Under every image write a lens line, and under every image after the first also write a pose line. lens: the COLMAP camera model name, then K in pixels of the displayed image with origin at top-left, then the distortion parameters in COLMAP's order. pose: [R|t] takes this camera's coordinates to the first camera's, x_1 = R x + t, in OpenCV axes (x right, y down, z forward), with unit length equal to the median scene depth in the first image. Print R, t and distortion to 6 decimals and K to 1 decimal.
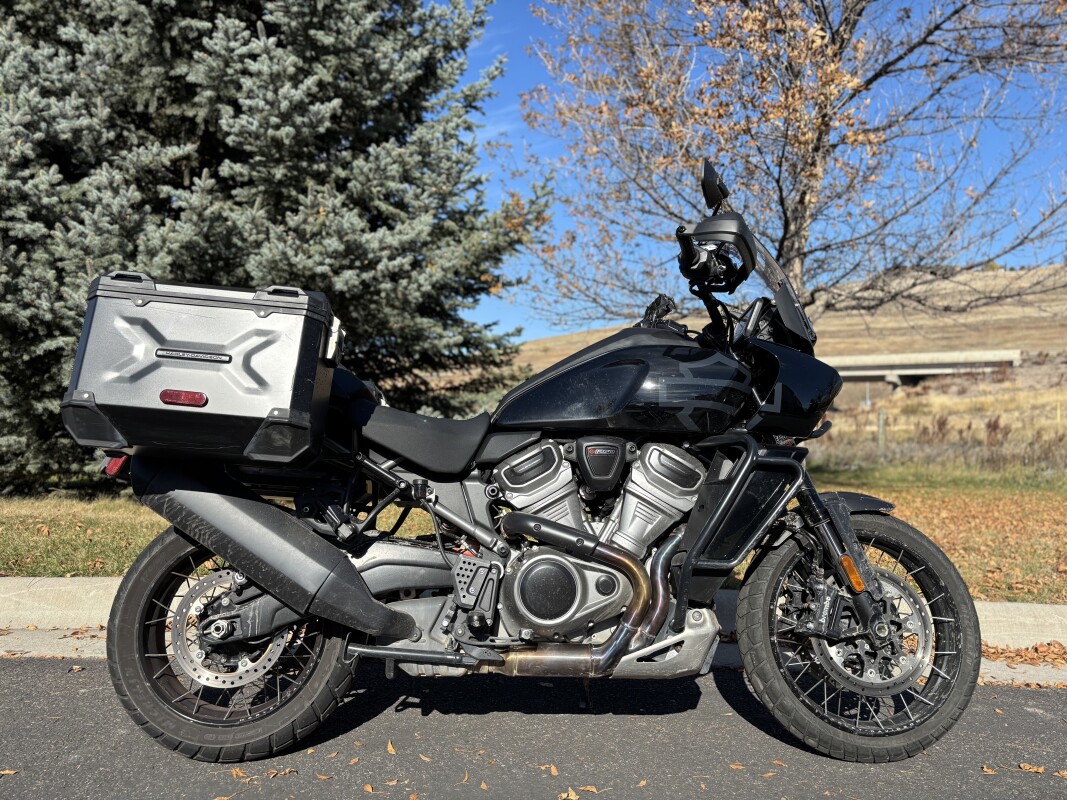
lens RADIAL K [[806.0, 0, 533.5], [0, 806.0, 400.0], [0, 0, 1]] dist [0.011649, -0.005472]
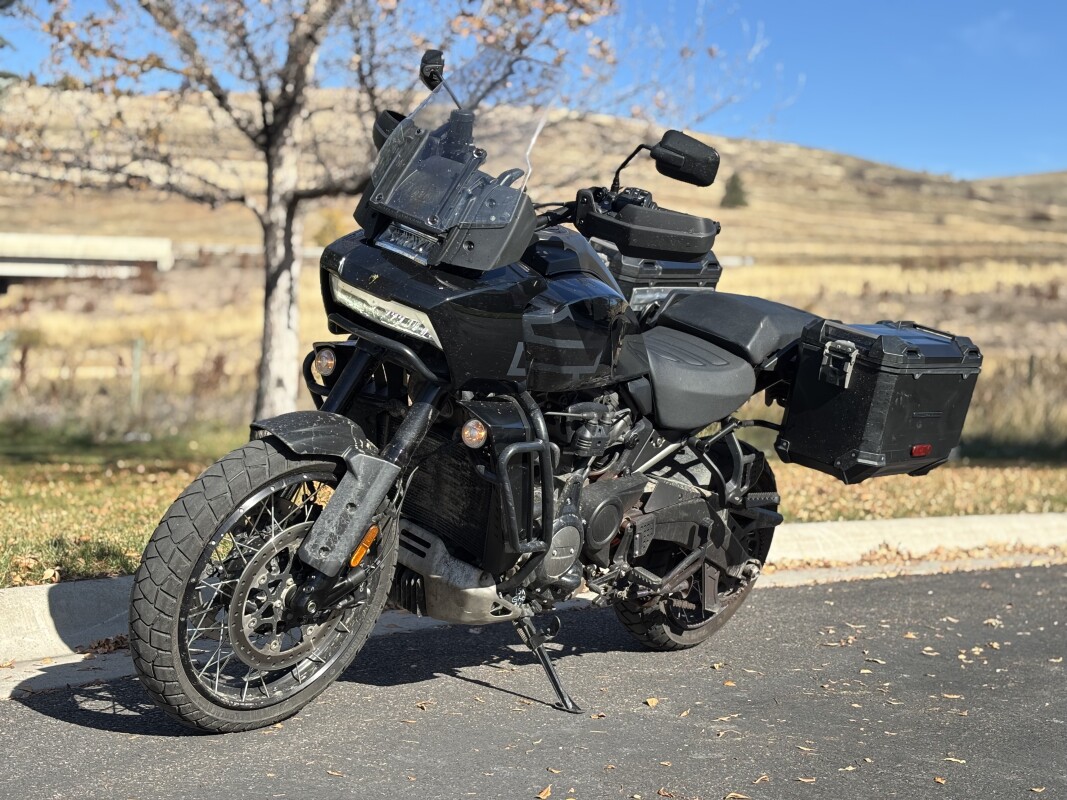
lens RADIAL K [[1582.0, 0, 512.9], [0, 1582.0, 399.2], [0, 0, 1]] dist [0.124581, -0.031251]
pose [[0.712722, -0.009272, 0.701385, -0.650926], [-0.026070, 0.998872, 0.039696, 0.000475], [-0.700962, -0.046577, 0.711677, -0.099157]]
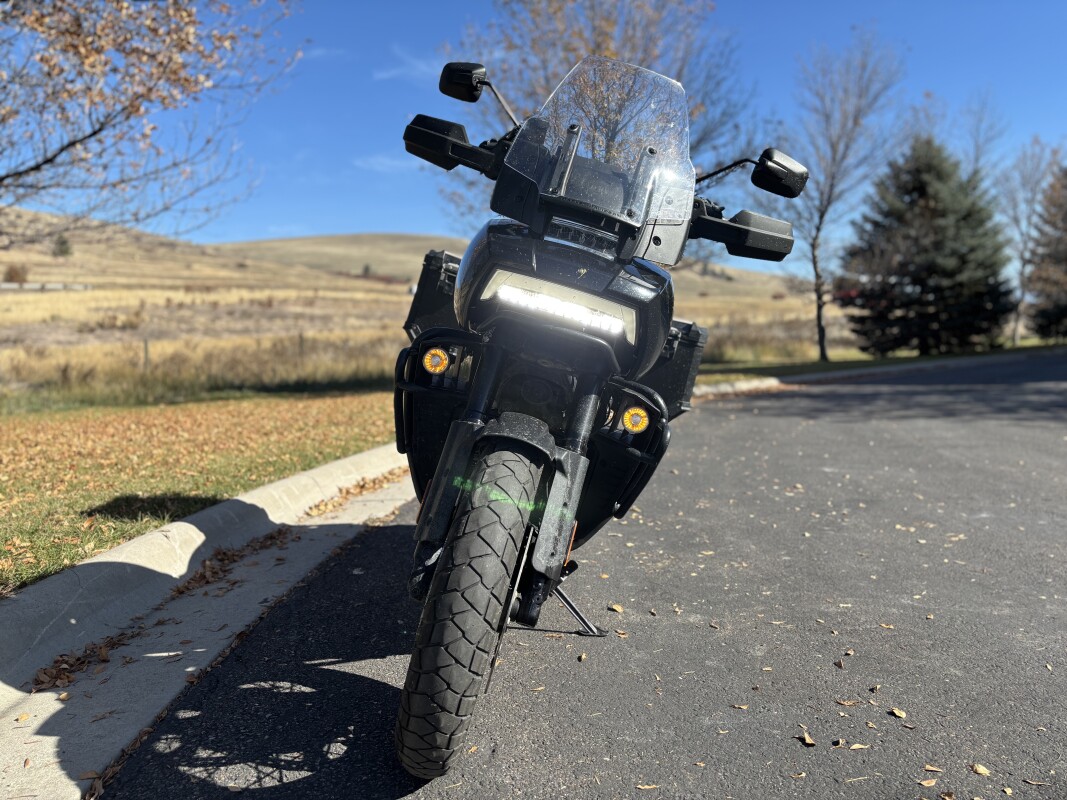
lens RADIAL K [[806.0, 0, 533.5], [0, 806.0, 400.0], [0, 0, 1]] dist [0.011649, -0.005472]
pose [[0.135847, -0.086797, 0.986920, -0.592524], [0.010134, 0.996225, 0.086220, 0.000862], [-0.990678, -0.001711, 0.136213, 0.211517]]
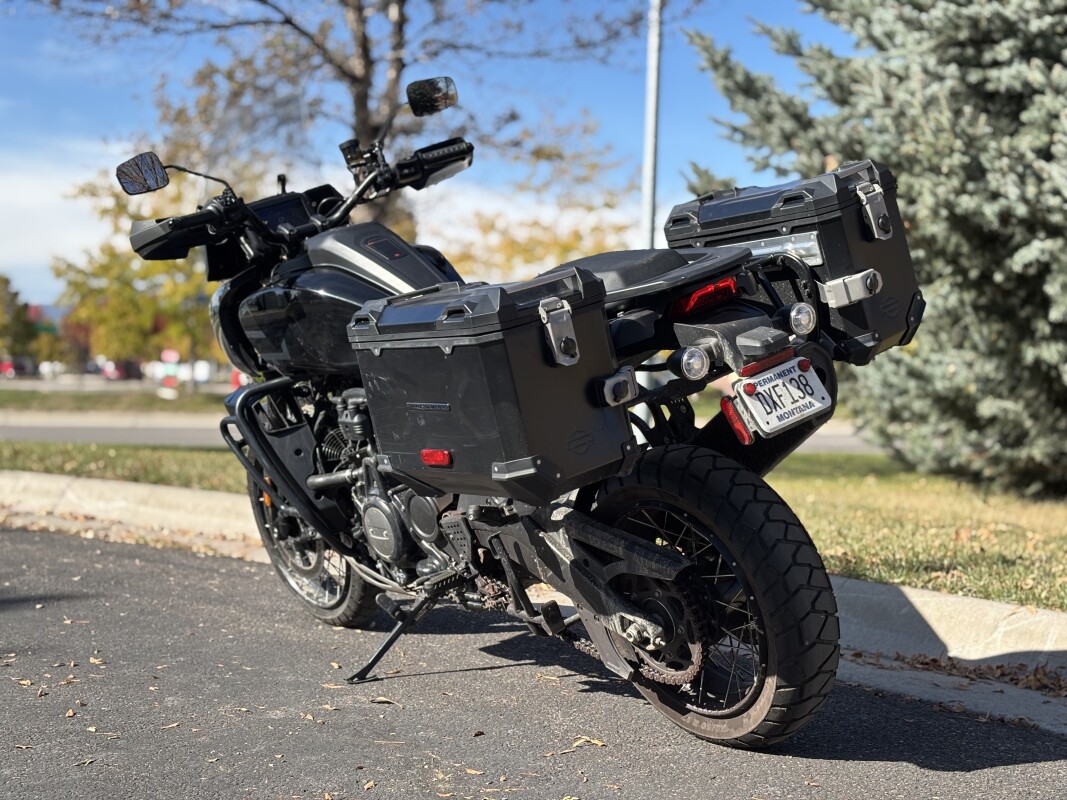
lens RADIAL K [[1591.4, 0, 533.5], [0, 1591.4, 400.0], [0, 0, 1]] dist [-0.007669, 0.036227]
pose [[0.537656, 0.008635, -0.843120, 0.170939], [0.007299, 0.999862, 0.014895, 0.016709], [0.843133, -0.014162, 0.537519, 0.004782]]
